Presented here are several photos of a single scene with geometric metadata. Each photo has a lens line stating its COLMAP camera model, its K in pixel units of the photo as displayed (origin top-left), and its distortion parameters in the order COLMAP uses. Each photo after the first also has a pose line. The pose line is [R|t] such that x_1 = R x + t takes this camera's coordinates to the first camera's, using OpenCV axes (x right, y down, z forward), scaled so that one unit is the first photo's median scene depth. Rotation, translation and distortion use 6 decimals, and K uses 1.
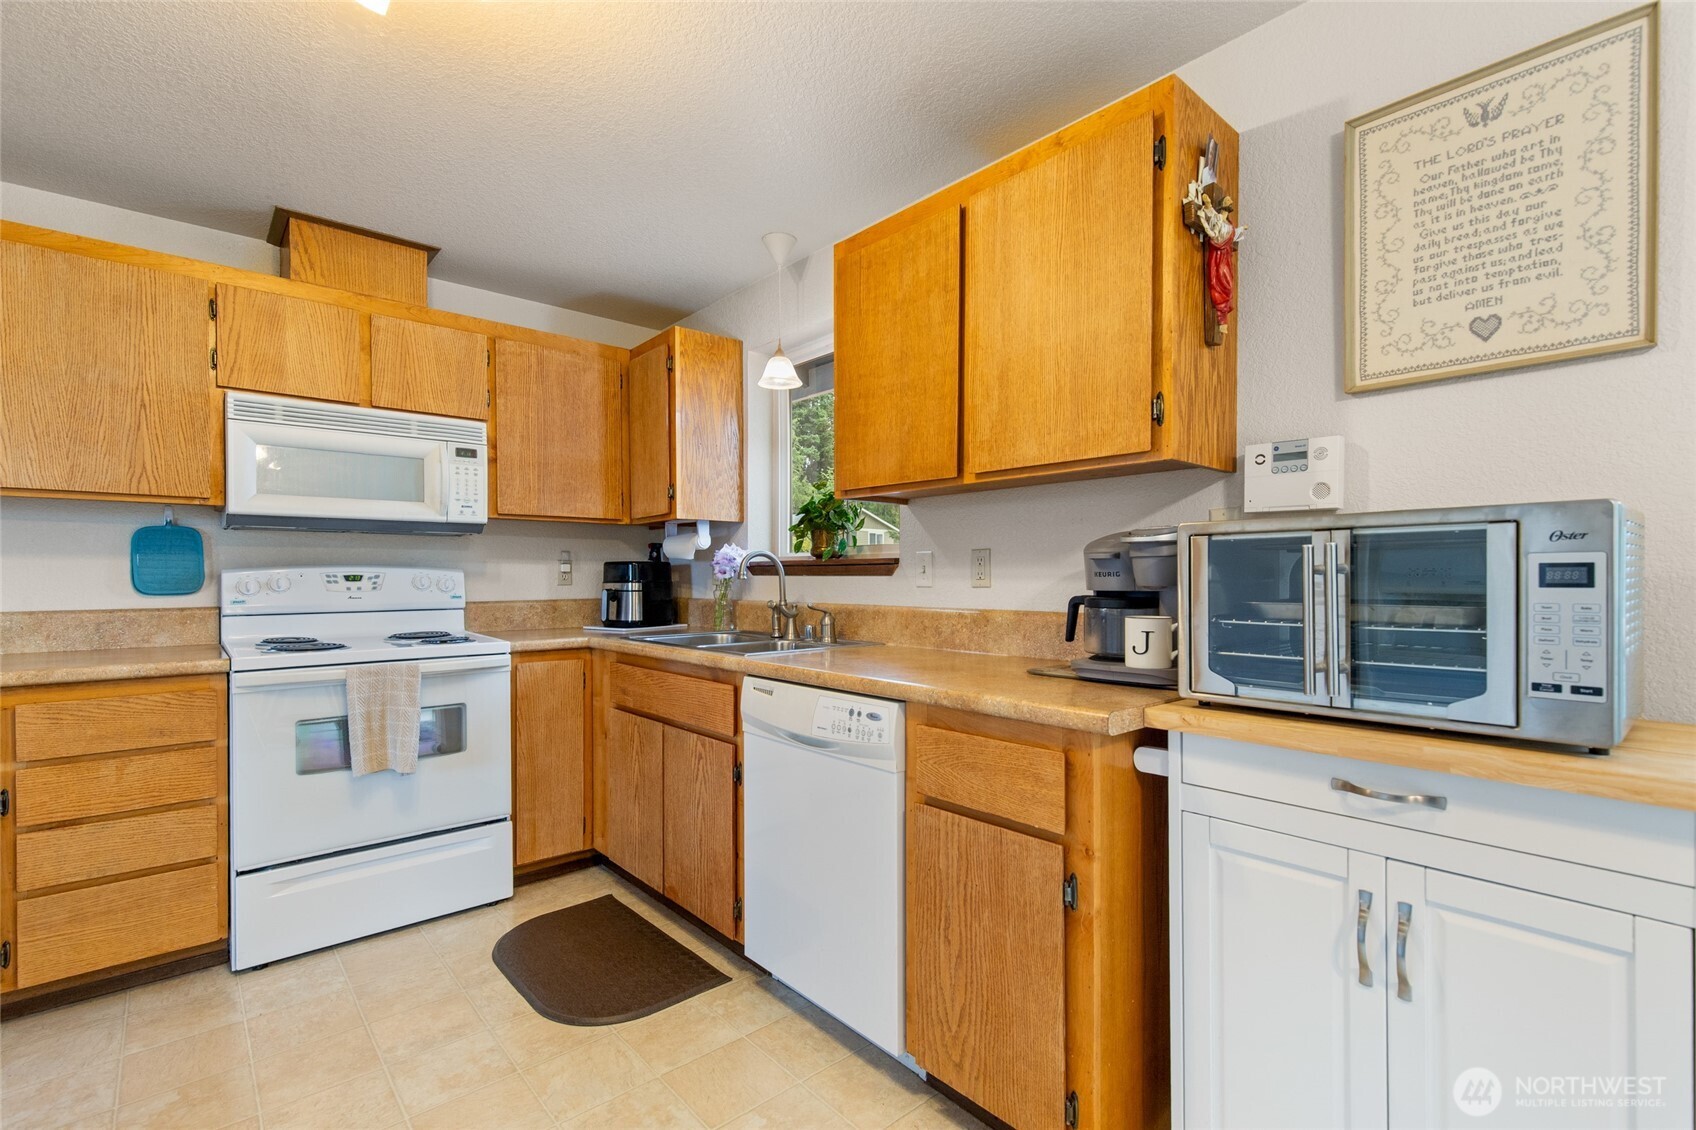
lens RADIAL K [[767.9, 0, 839.3], [0, 767.9, 576.0], [0, 0, 1]] dist [0.000562, -0.000263]
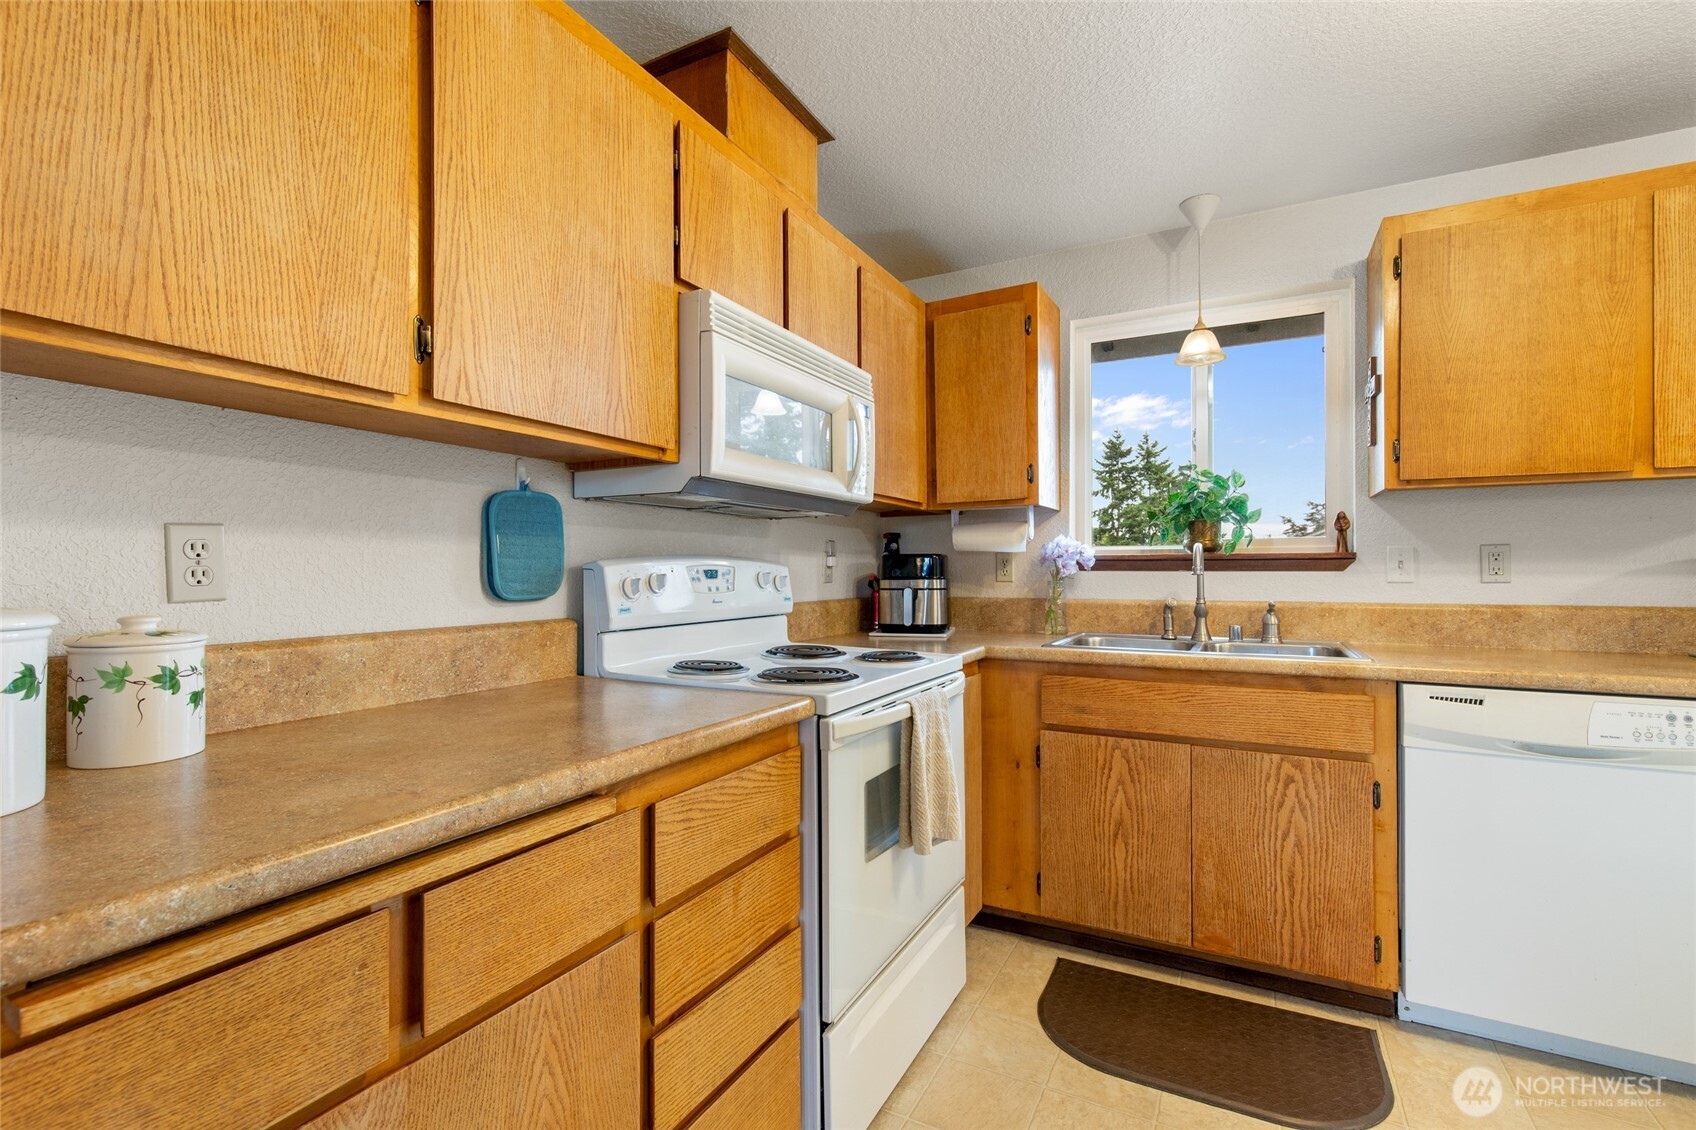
lens RADIAL K [[767.9, 0, 843.9], [0, 767.9, 563.1], [0, 0, 1]] dist [0.000562, -0.000263]
pose [[0.936096, 0.004434, 0.351717, -0.899492], [-0.000304, 0.999930, -0.011798, 0.001028], [-0.351745, 0.010937, 0.936032, 0.341703]]
